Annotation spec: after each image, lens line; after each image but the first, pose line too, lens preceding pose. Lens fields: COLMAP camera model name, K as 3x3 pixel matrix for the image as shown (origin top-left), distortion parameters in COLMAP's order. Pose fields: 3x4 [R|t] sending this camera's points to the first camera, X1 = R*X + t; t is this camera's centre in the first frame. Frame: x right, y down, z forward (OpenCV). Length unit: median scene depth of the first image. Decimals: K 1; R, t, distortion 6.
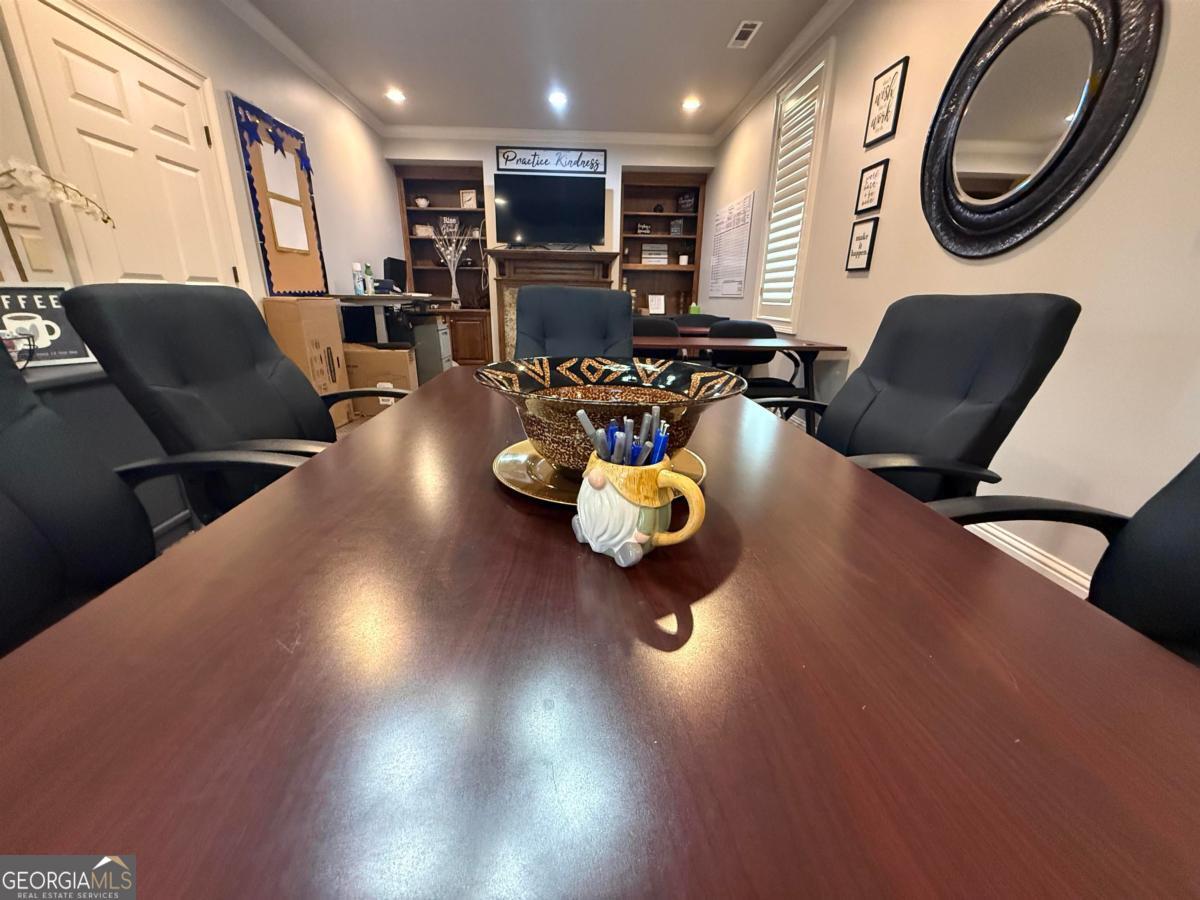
lens RADIAL K [[478.9, 0, 599.1], [0, 478.9, 451.5], [0, 0, 1]] dist [0.000900, 0.000124]
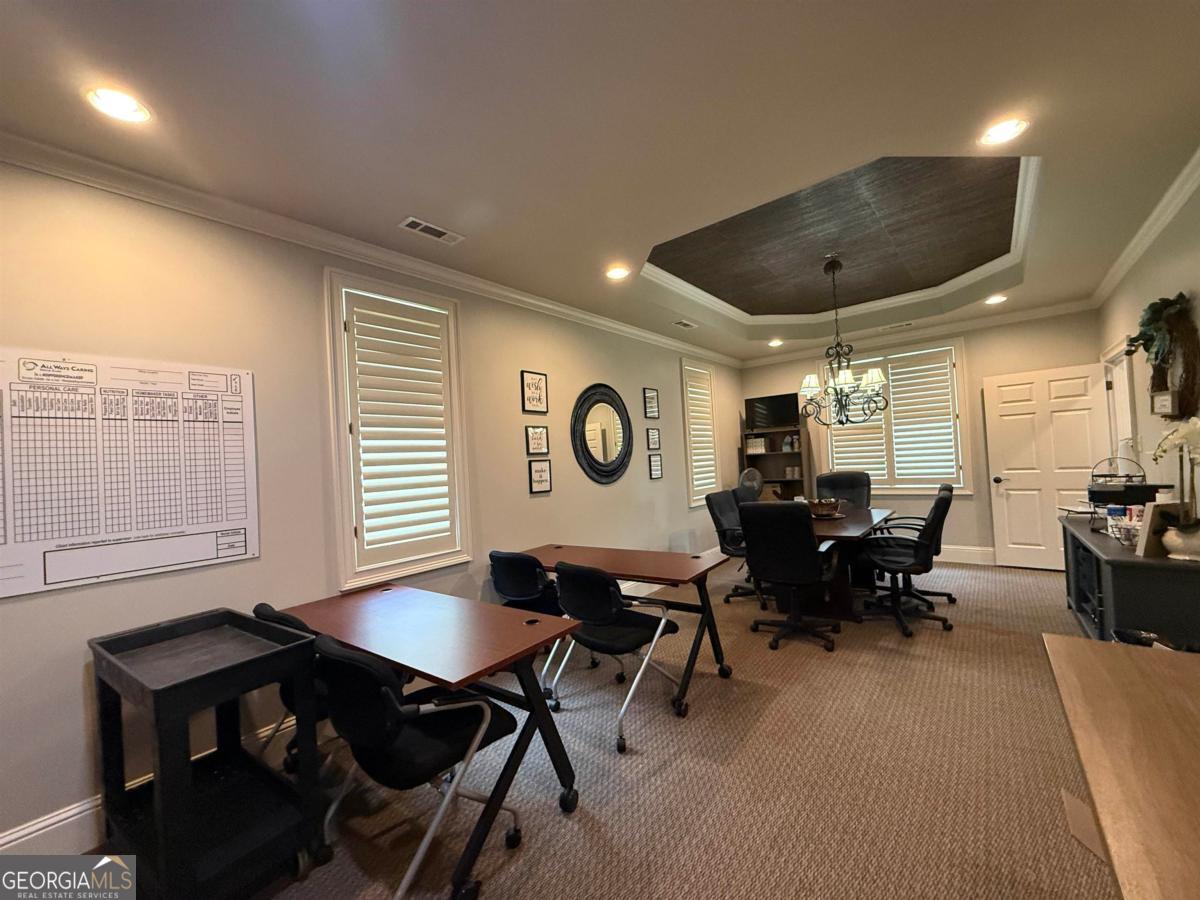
lens RADIAL K [[478.9, 0, 599.1], [0, 478.9, 451.5], [0, 0, 1]] dist [0.000900, 0.000124]
pose [[-0.742671, 0.041014, 0.668399, -0.270077], [0.249287, 0.943318, 0.219104, -0.384925], [-0.621527, 0.329345, -0.710800, 0.942990]]
